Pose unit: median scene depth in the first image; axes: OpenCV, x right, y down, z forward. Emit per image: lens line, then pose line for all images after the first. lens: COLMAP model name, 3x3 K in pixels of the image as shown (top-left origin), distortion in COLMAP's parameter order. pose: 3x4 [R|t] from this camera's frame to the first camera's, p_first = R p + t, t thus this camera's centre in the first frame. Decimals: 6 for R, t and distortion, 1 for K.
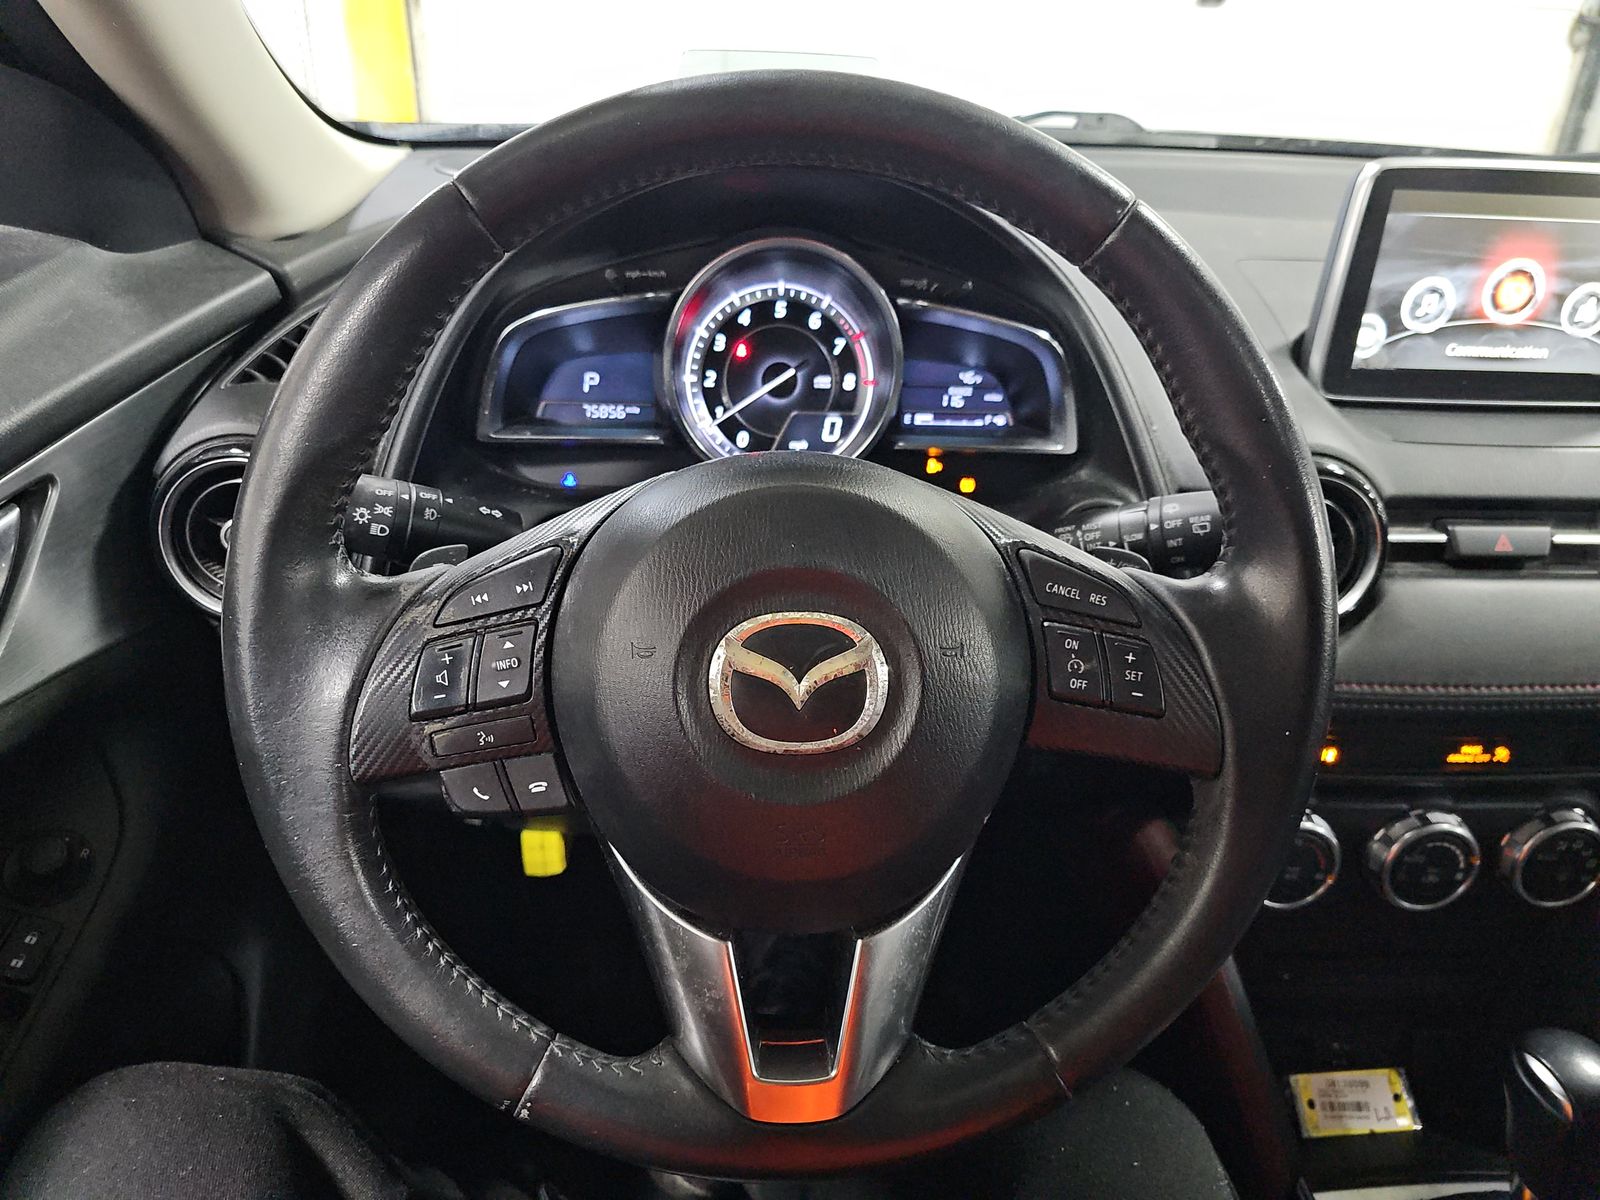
lens RADIAL K [[1049.0, 0, 788.3], [0, 1049.0, 610.7], [0, 0, 1]] dist [0.022094, -0.040355]
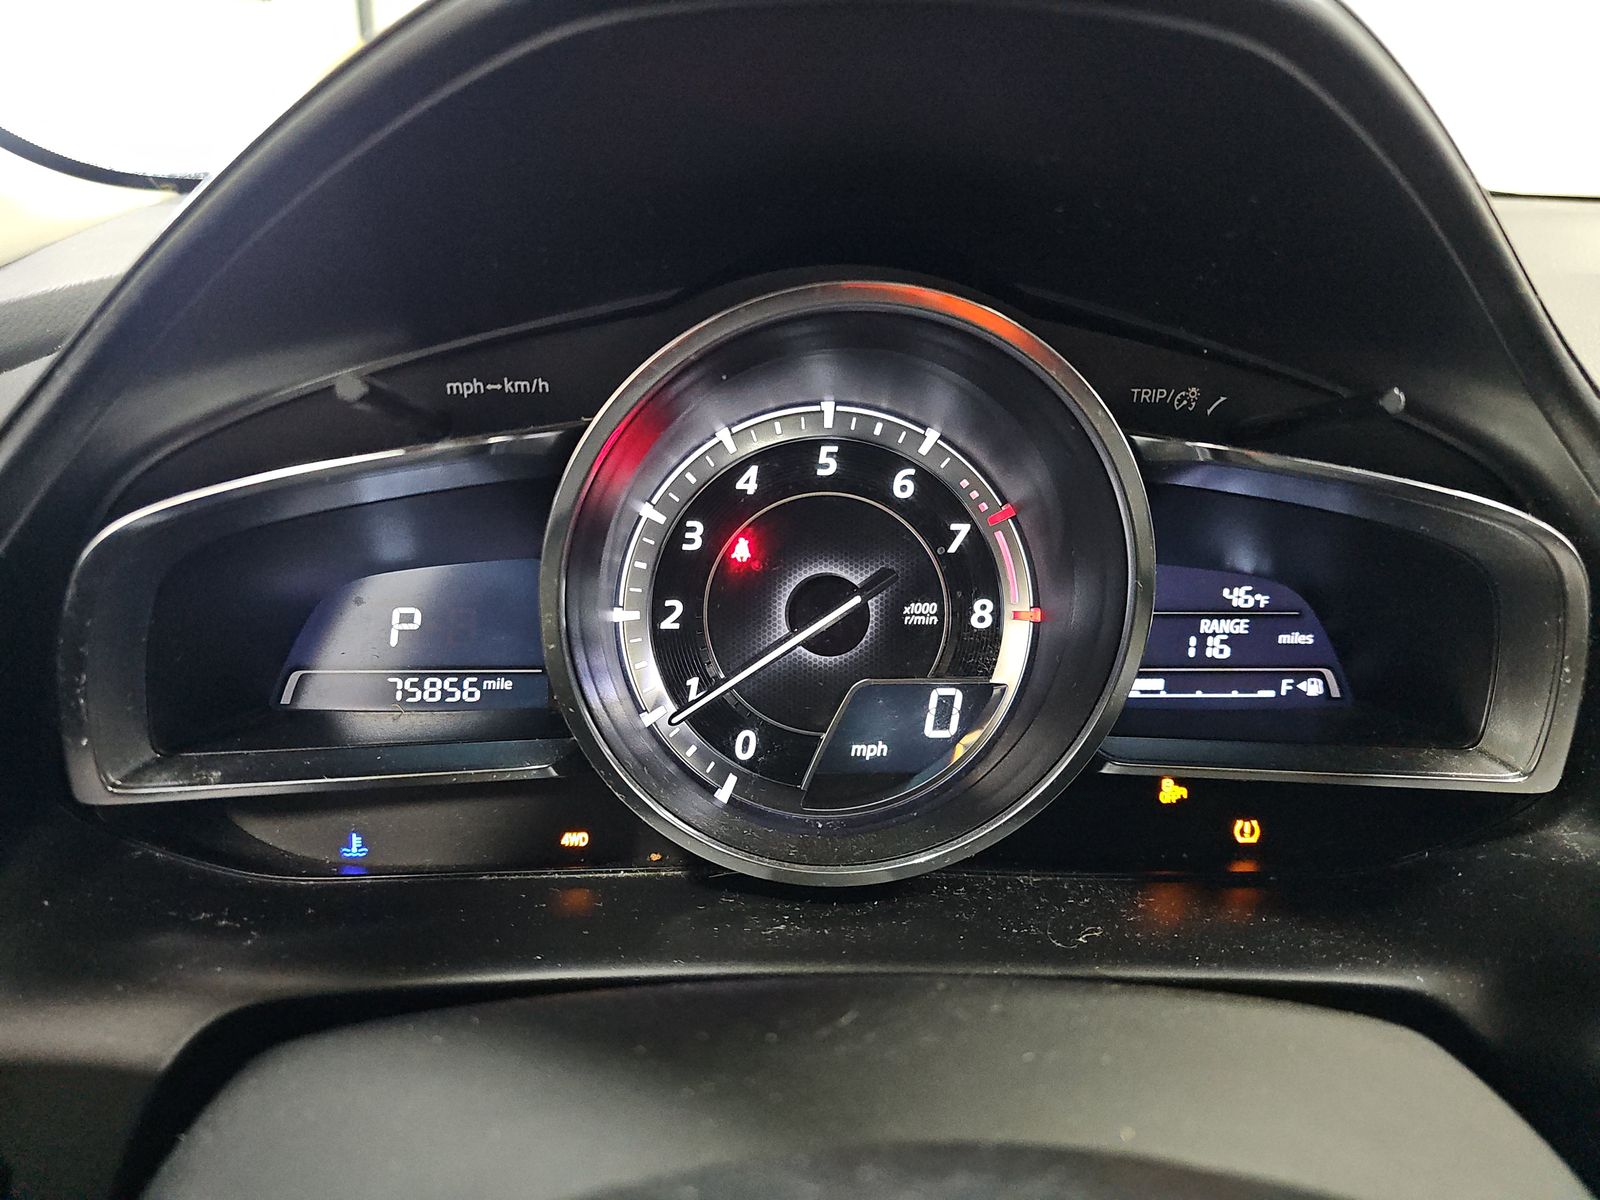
lens RADIAL K [[1049.0, 0, 789.4], [0, 1049.0, 596.5], [0, 0, 1]] dist [0.022094, -0.040355]
pose [[0.999823, -0.016270, -0.009404, -0.020655], [0.014993, 0.992318, -0.122801, -0.175717], [0.011330, 0.122638, 0.992387, 0.566818]]
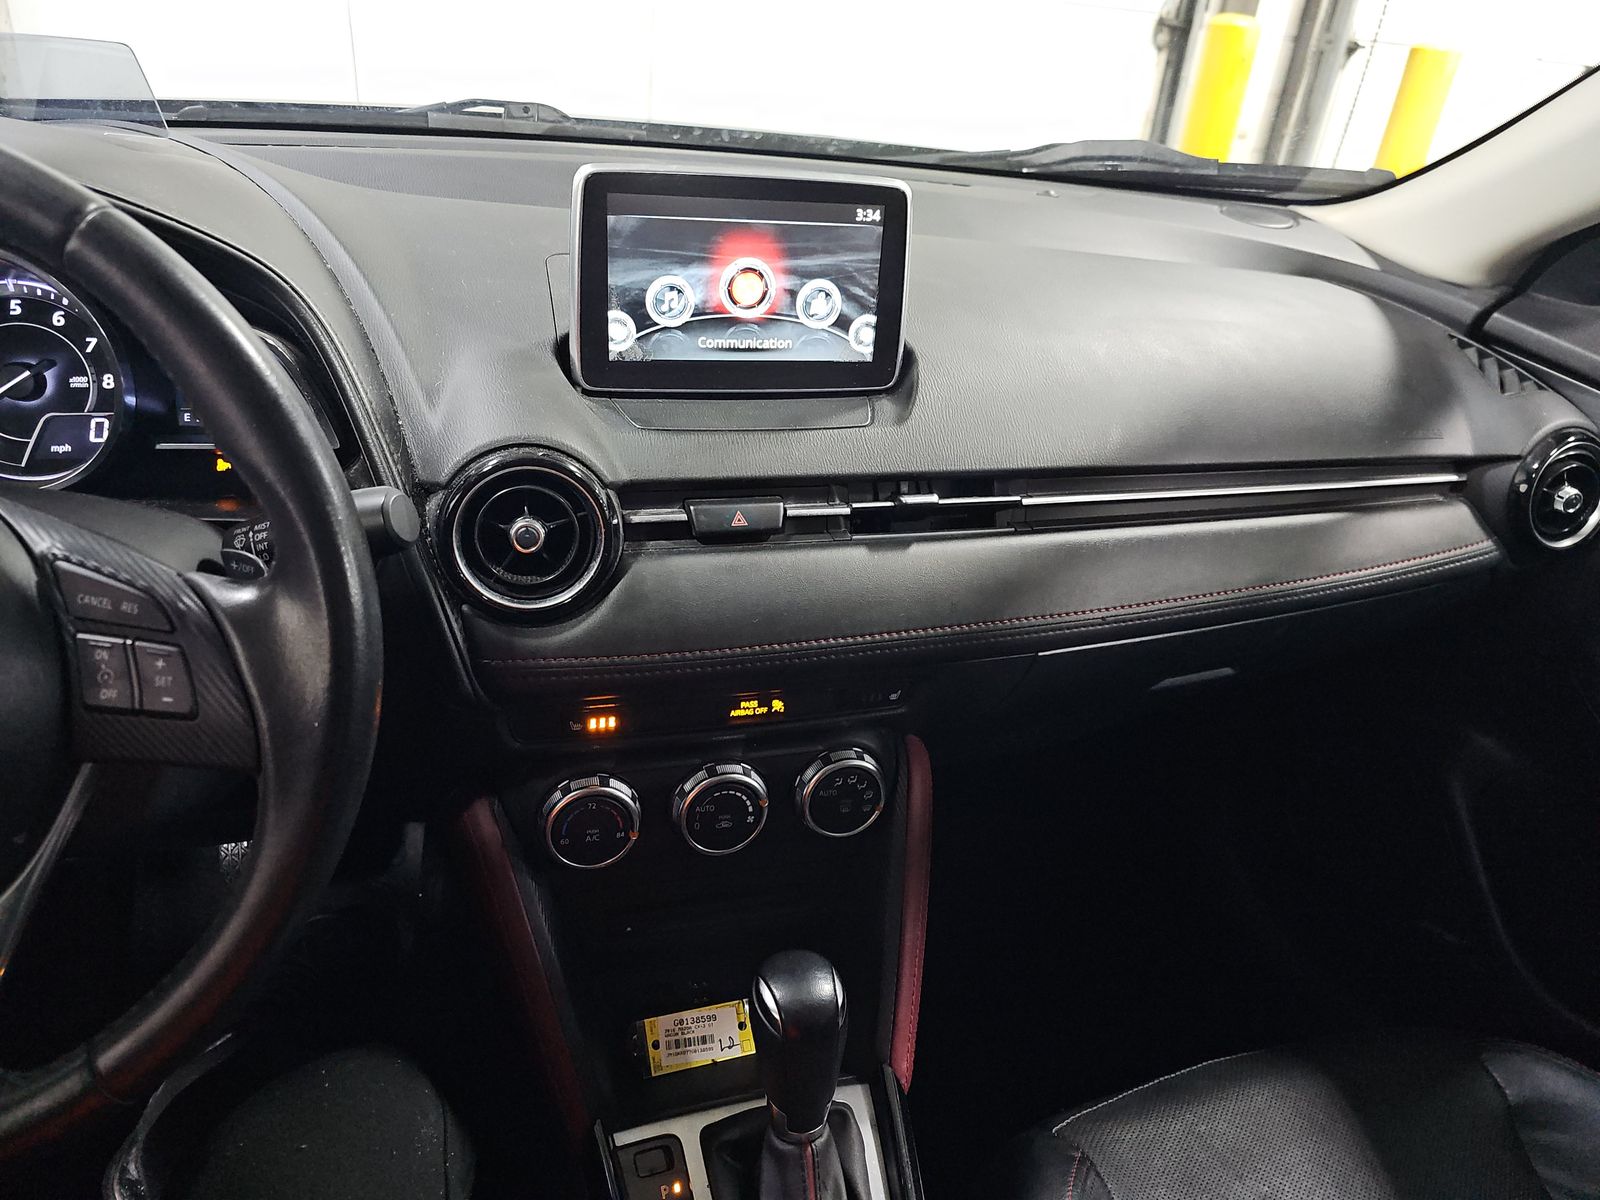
lens RADIAL K [[1049.0, 0, 801.5], [0, 1049.0, 596.6], [0, 0, 1]] dist [0.022094, -0.040355]
pose [[0.969286, -0.068802, 0.236118, 0.443080], [0.065888, 0.997622, 0.020218, 0.000333], [-0.236948, -0.004039, 0.971514, -0.082900]]
